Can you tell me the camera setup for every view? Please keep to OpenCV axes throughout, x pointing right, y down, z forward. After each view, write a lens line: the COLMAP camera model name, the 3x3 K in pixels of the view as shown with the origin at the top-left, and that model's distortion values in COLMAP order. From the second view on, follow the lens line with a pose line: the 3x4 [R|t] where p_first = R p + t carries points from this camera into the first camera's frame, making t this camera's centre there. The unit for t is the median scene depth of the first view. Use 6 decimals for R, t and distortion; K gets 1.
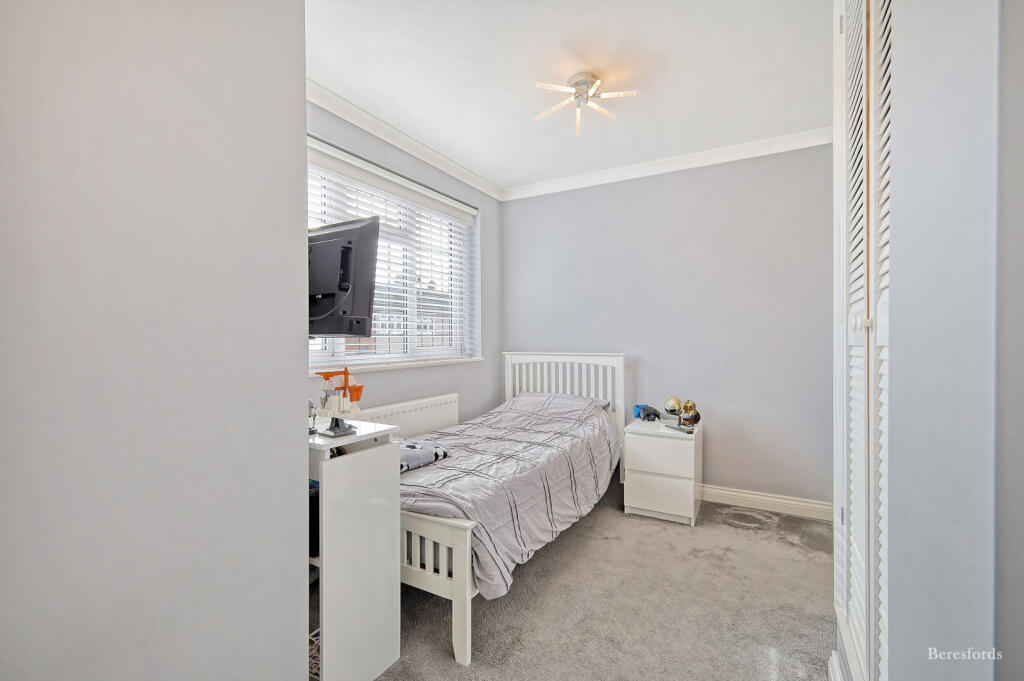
lens RADIAL K [[452.6, 0, 512.9], [0, 452.6, 339.5], [0, 0, 1]] dist [0.000913, -0.000115]
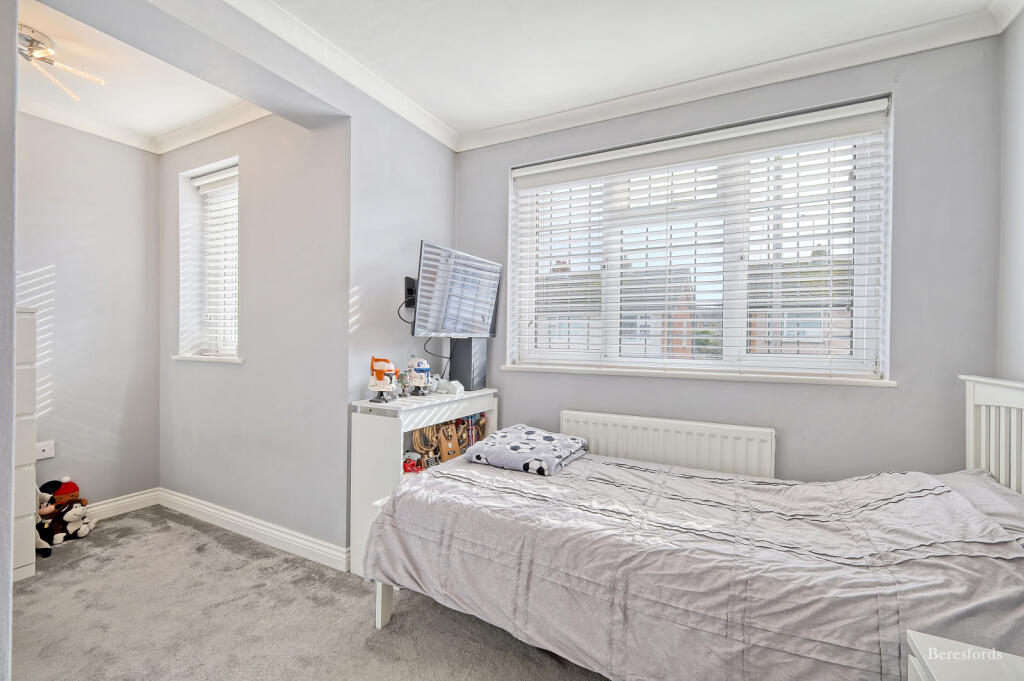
lens RADIAL K [[452.6, 0, 509.3], [0, 452.6, 346.3], [0, 0, 1]] dist [0.000913, -0.000115]
pose [[0.023980, 0.028873, -0.999295, 0.562487], [-0.012263, 0.999516, 0.028586, -0.011751], [0.999637, 0.011569, 0.024322, 0.703512]]
